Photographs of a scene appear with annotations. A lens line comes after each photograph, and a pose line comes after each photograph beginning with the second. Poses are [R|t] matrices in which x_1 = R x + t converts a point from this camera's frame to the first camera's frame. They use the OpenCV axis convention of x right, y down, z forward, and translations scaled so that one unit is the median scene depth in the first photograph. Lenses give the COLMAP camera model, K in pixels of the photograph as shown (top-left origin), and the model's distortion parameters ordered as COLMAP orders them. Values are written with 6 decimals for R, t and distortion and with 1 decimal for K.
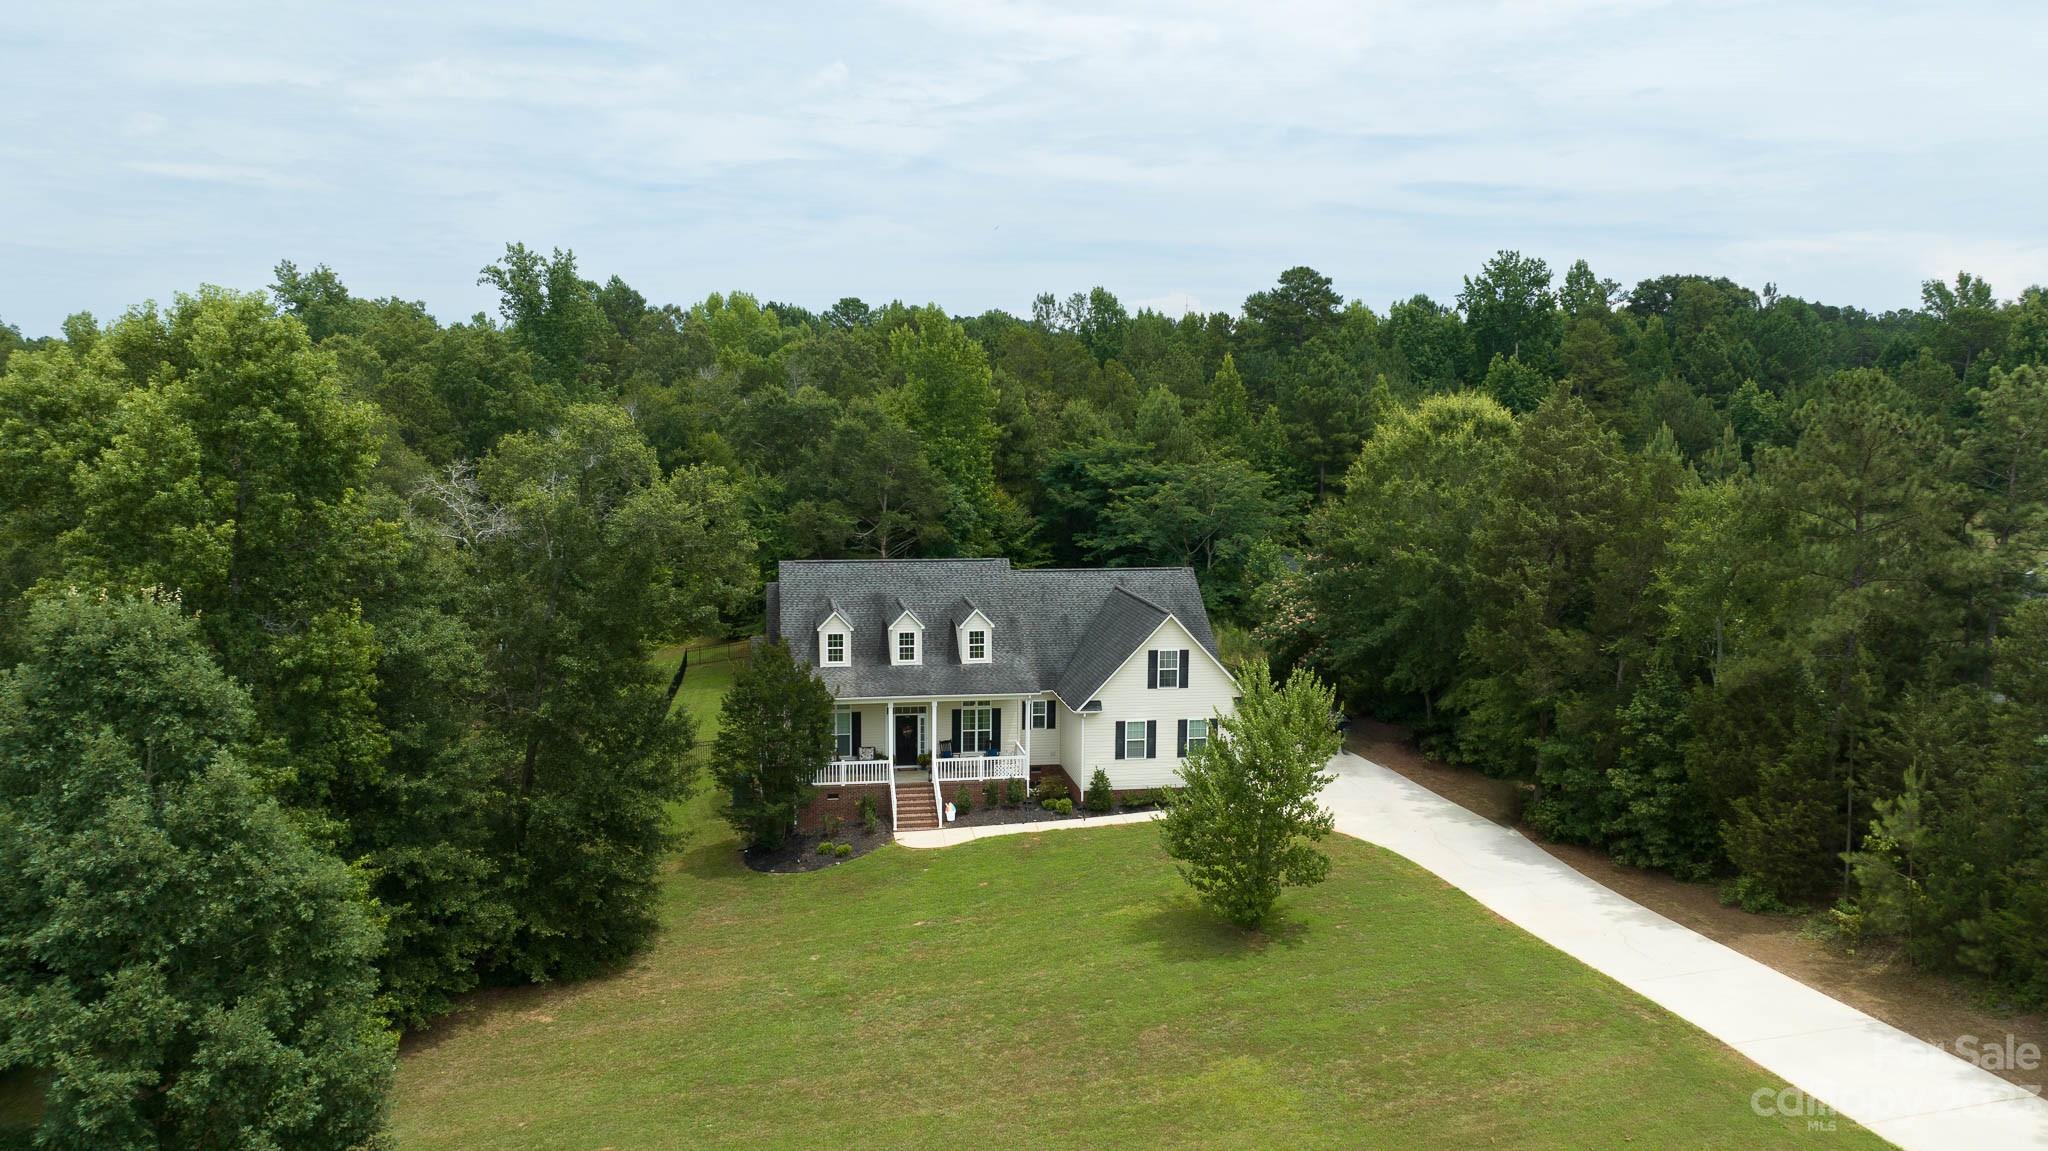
lens RADIAL K [[1442.9, 0, 1024.0], [0, 1442.9, 575.5], [0, 0, 1]] dist [0.000162, -0.055262]
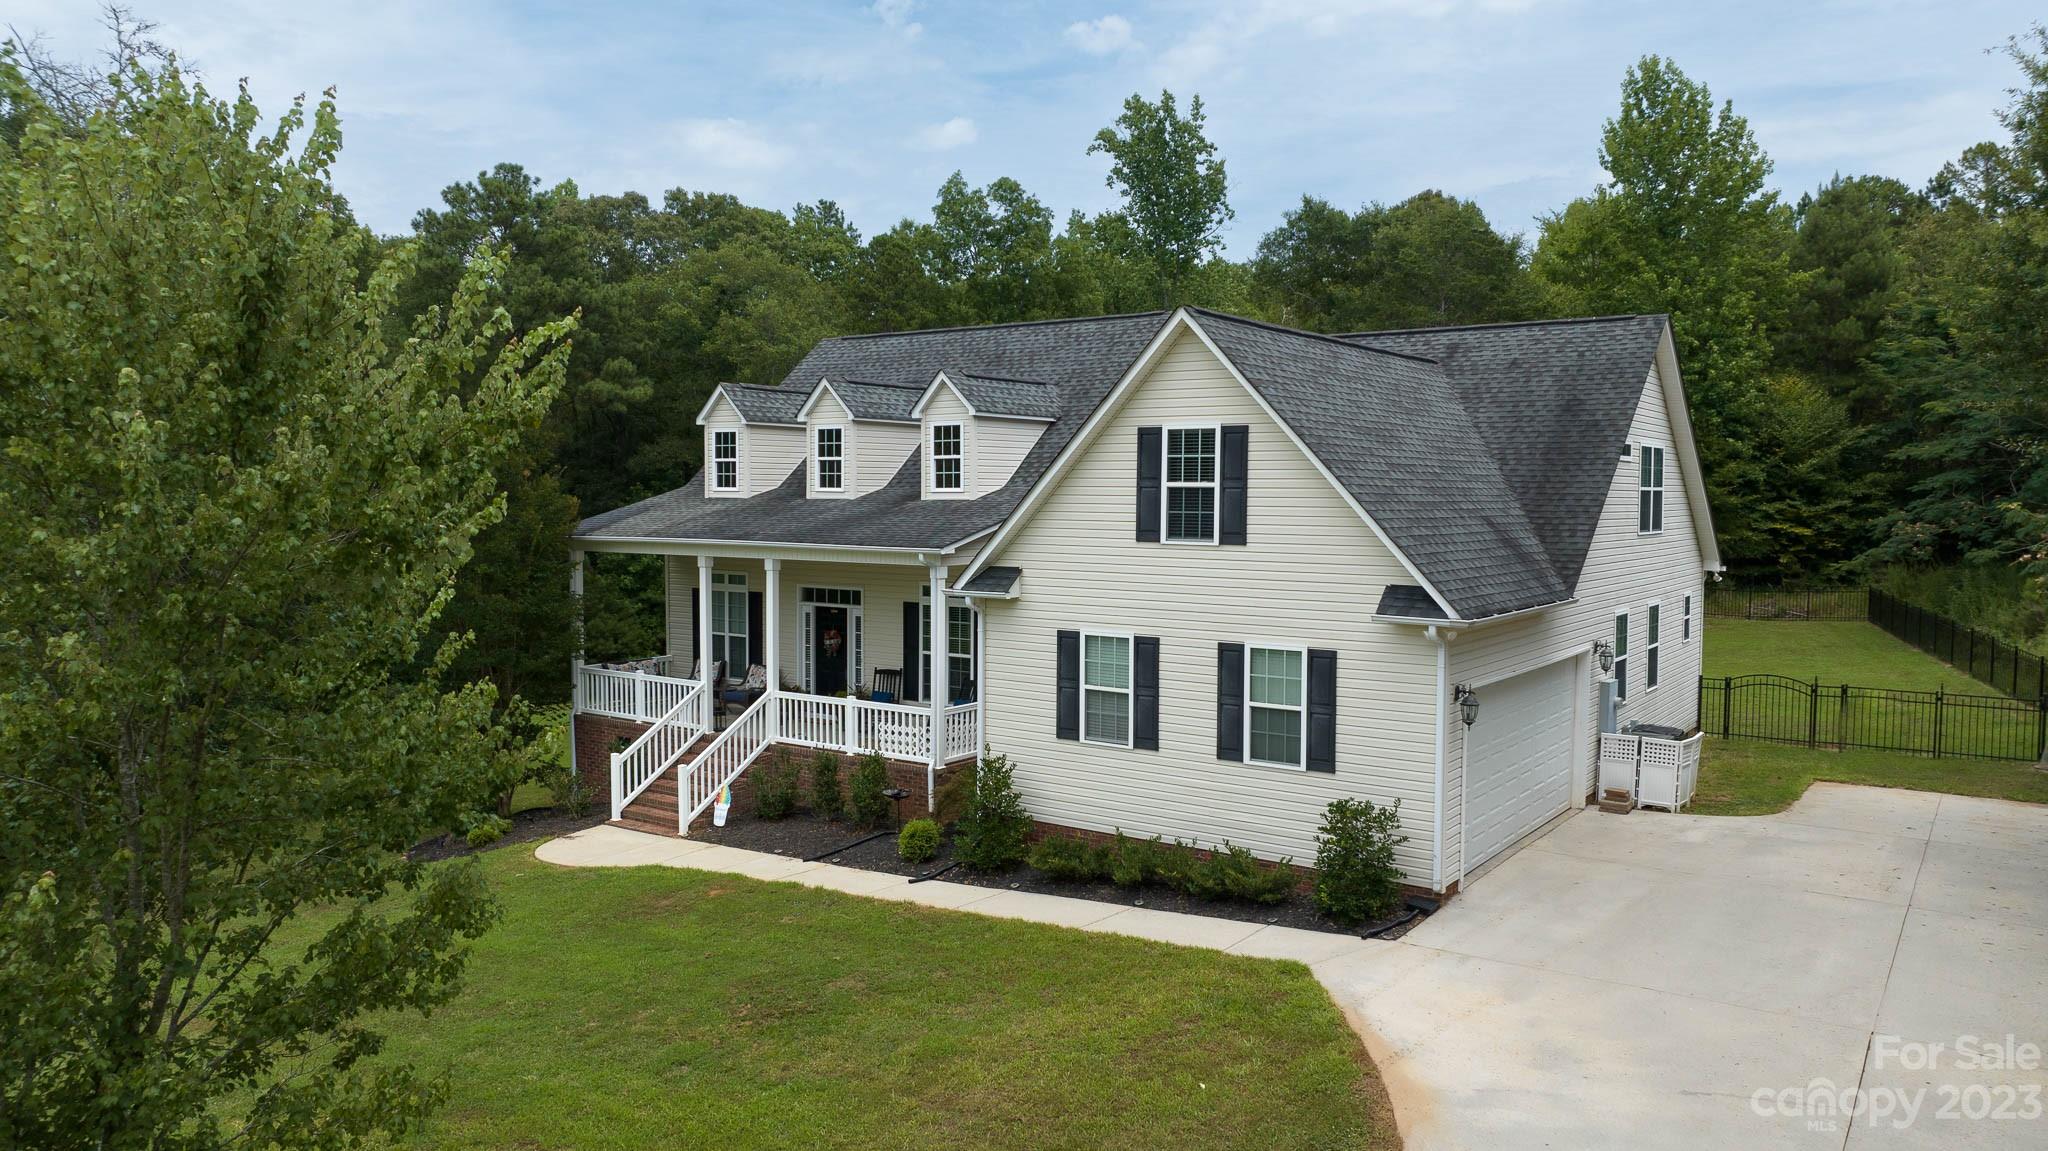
lens RADIAL K [[1442.9, 0, 1024.0], [0, 1442.9, 575.5], [0, 0, 1]] dist [0.000162, -0.055262]
pose [[0.701058, 0.038481, -0.712065, 0.302378], [-0.080115, 0.996471, -0.025026, 0.094688], [0.708589, 0.074591, 0.701667, 0.723091]]
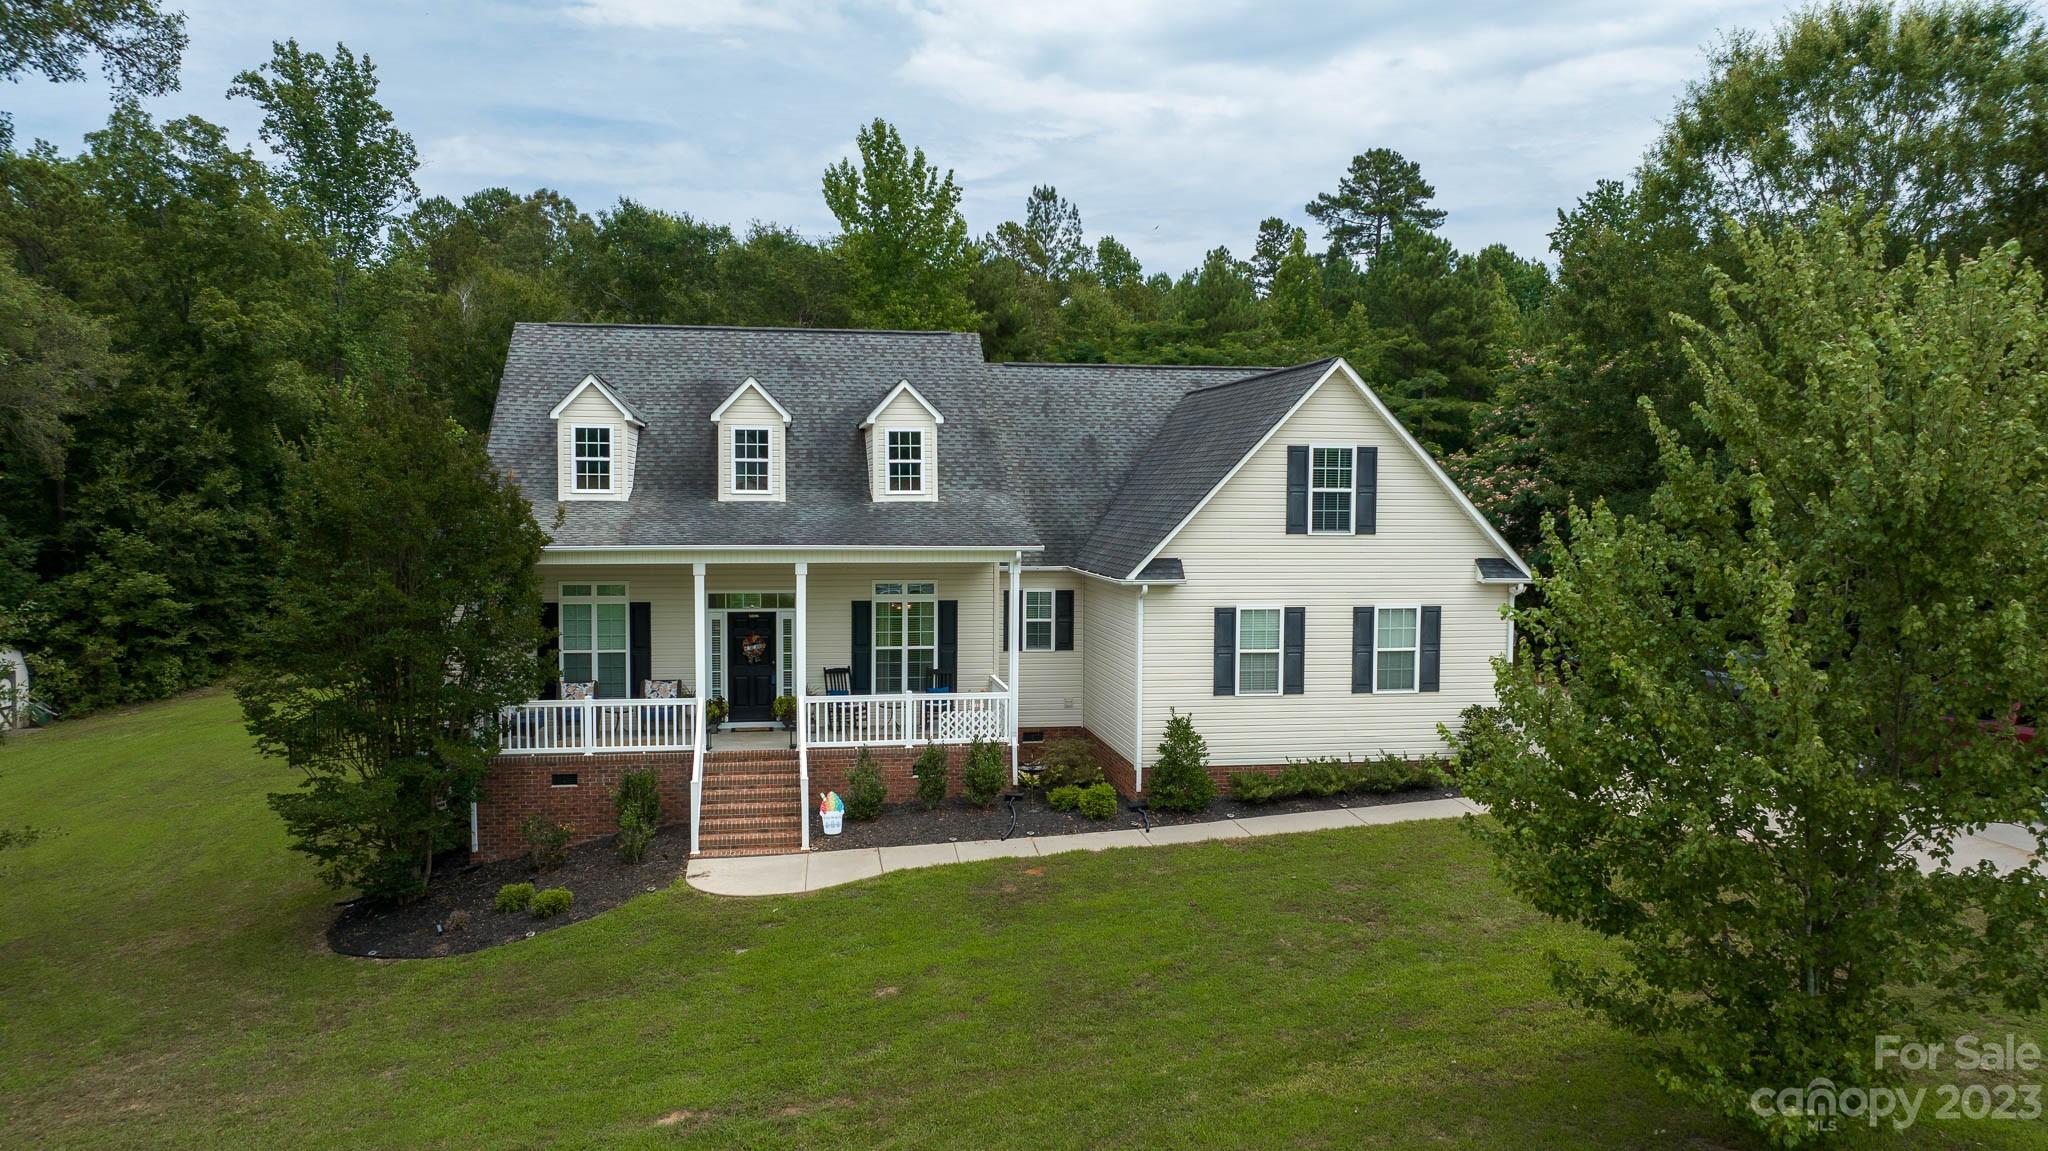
lens RADIAL K [[1442.9, 0, 1024.0], [0, 1442.9, 575.5], [0, 0, 1]] dist [0.000162, -0.055262]
pose [[0.999995, -0.002022, 0.002519, 0.004473], [0.002152, 0.998610, -0.052670, 0.111233], [-0.002409, 0.052676, 0.998609, 0.546612]]
